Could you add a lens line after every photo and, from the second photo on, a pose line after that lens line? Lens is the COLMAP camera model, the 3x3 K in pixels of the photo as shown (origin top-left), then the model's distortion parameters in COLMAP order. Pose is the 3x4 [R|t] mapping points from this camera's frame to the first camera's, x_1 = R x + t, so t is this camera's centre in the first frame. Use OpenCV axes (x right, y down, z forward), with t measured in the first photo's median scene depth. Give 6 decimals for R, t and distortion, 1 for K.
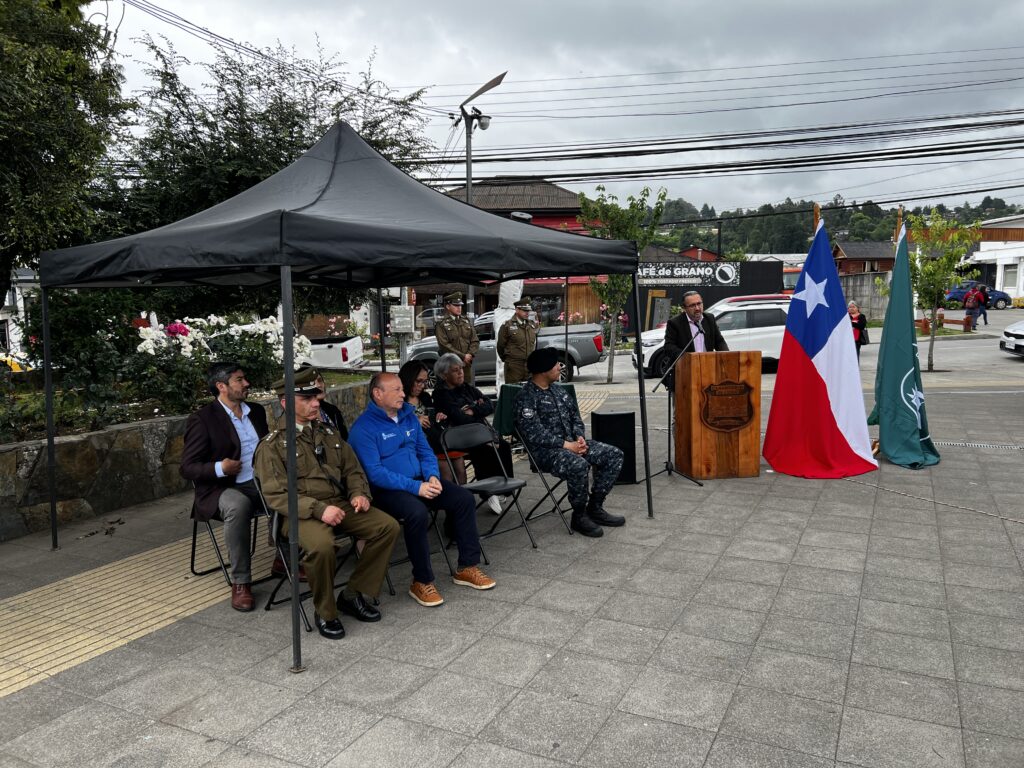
lens RADIAL K [[762.5, 0, 511.5], [0, 762.5, 385.3], [0, 0, 1]] dist [0.058444, -0.053004]
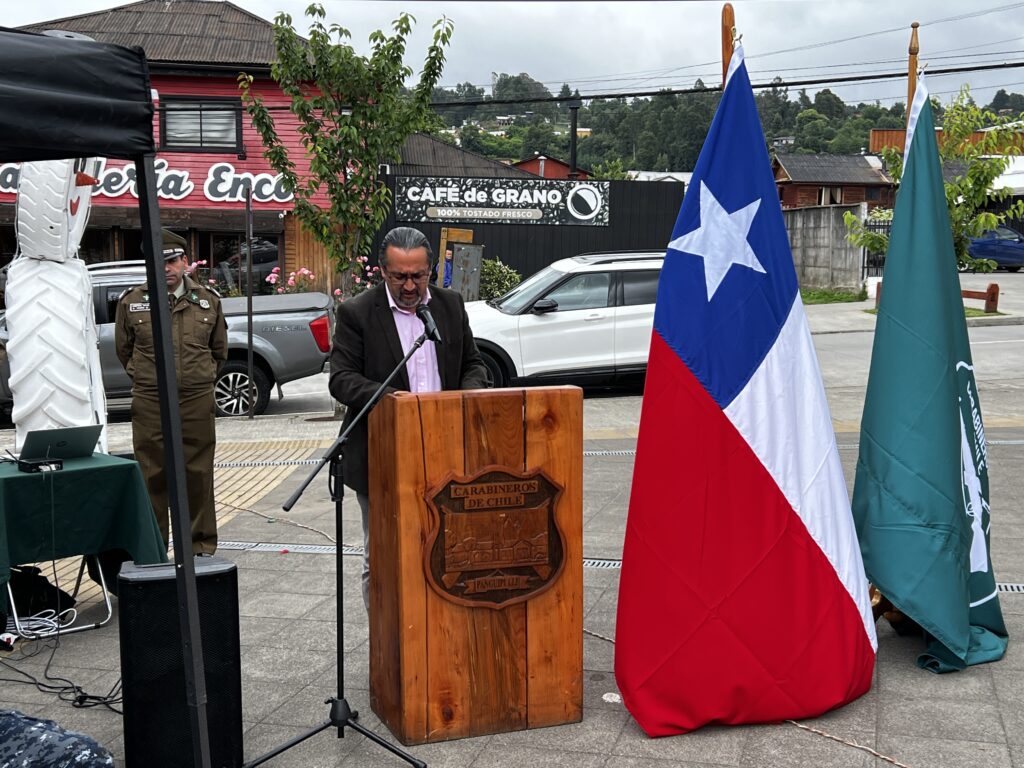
lens RADIAL K [[1332.4, 0, 501.8], [0, 1332.4, 388.4], [0, 0, 1]] dist [0.111818, 0.000000]
pose [[0.980626, -0.004706, 0.195832, 0.153813], [0.005640, 0.999975, -0.004215, -0.041064], [-0.195807, 0.005237, 0.980628, 0.356477]]
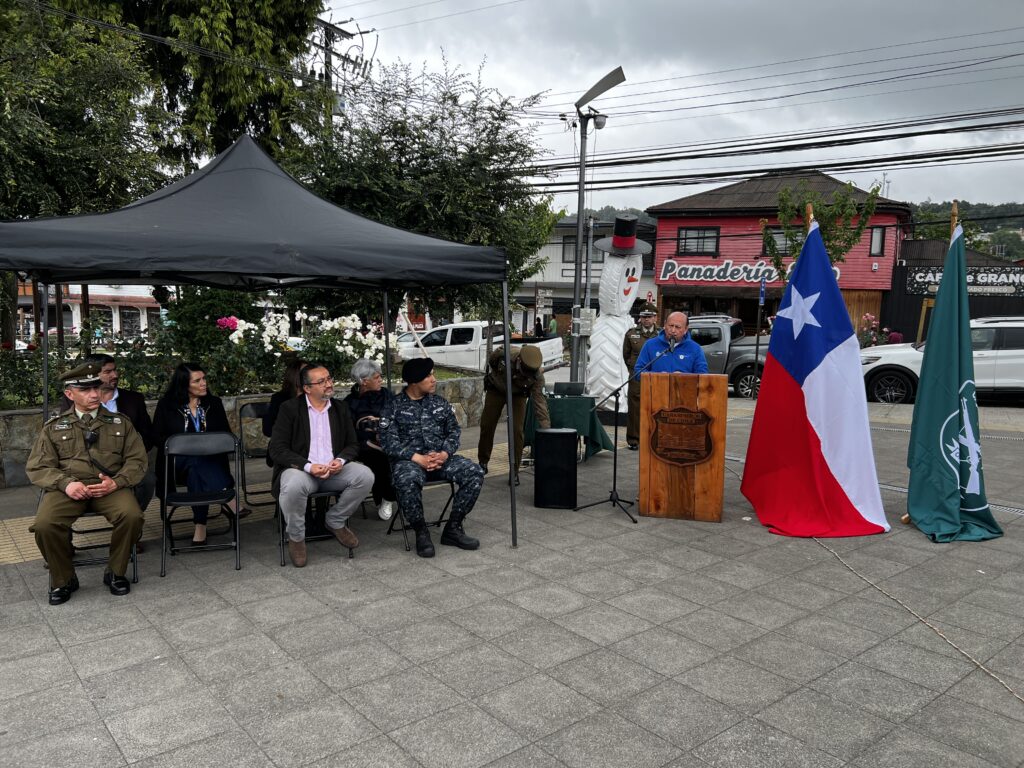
lens RADIAL K [[762.5, 0, 522.7], [0, 762.5, 385.7], [0, 0, 1]] dist [0.058444, -0.053004]
pose [[0.916020, 0.073464, -0.394348, 0.440067], [-0.073756, 0.997172, 0.014441, -0.028618], [0.394293, 0.015858, 0.918848, 0.124996]]
